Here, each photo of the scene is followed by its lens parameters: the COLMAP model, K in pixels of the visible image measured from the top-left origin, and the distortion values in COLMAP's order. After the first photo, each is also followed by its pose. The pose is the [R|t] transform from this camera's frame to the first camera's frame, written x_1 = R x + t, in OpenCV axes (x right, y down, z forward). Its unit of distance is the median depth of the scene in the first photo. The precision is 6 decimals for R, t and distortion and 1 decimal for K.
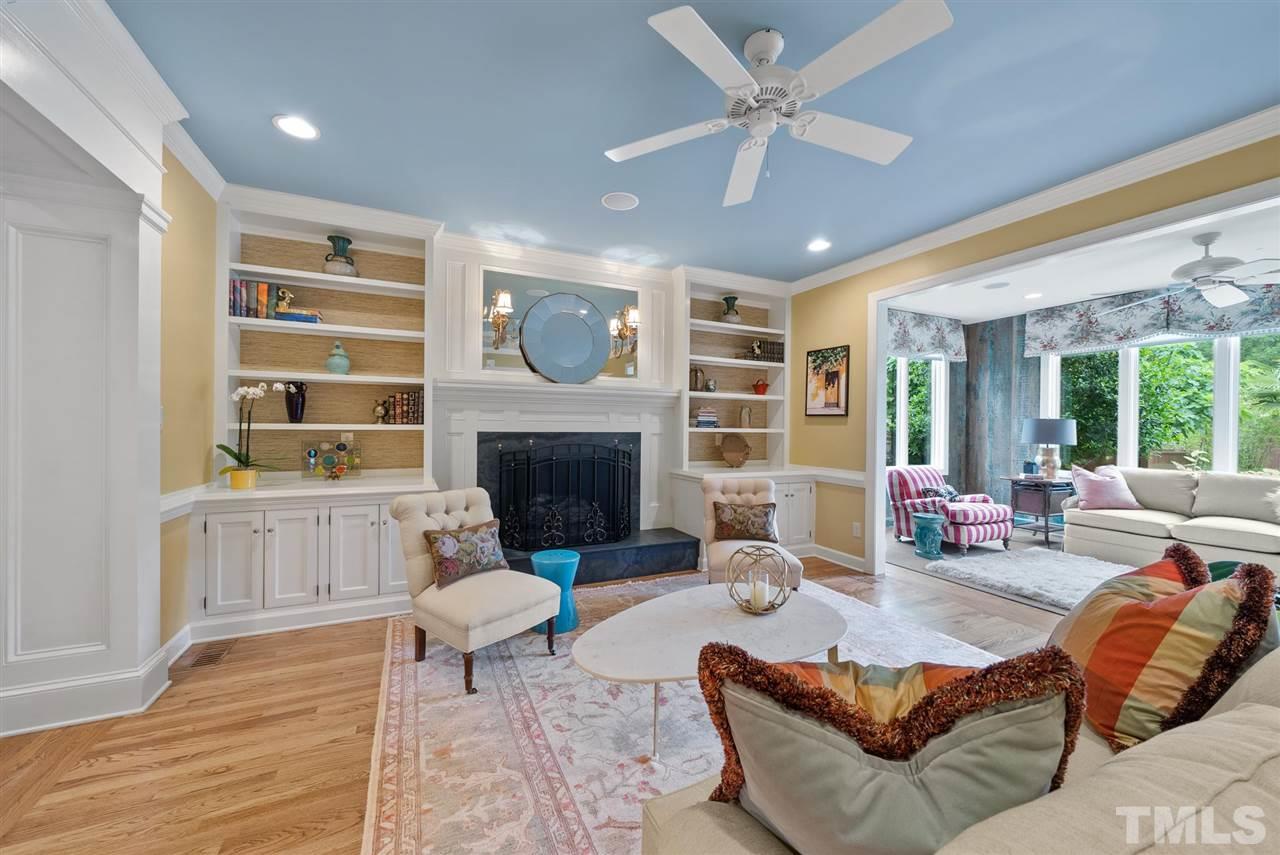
lens RADIAL K [[488.7, 0, 642.8], [0, 488.7, 432.2], [0, 0, 1]] dist [0.000533, 0.000147]
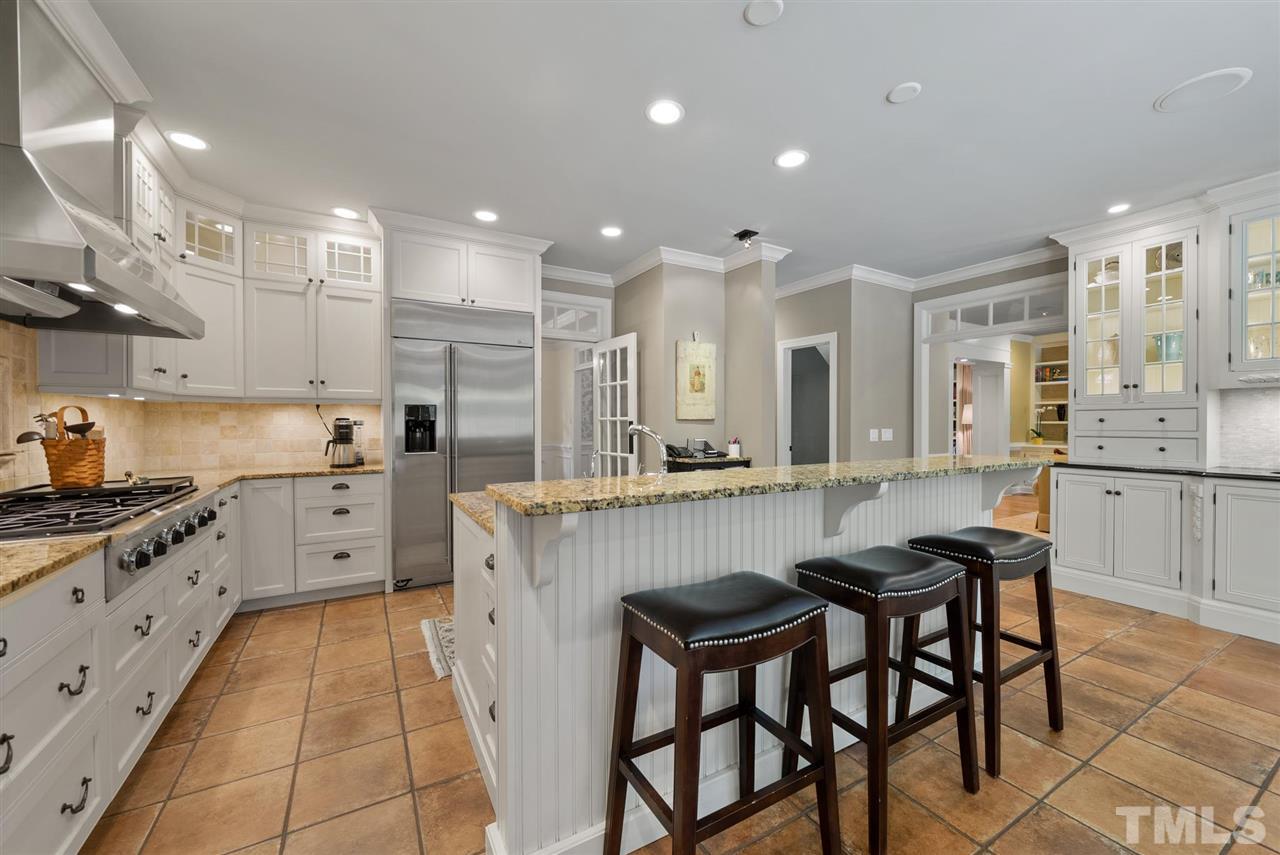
lens RADIAL K [[488.7, 0, 641.2], [0, 488.7, 423.9], [0, 0, 1]] dist [0.000533, 0.000147]
pose [[0.092446, 0.008613, -0.995680, 1.757123], [-0.002826, 0.999961, 0.008387, -0.020232], [0.995714, 0.002039, 0.092467, -1.522710]]
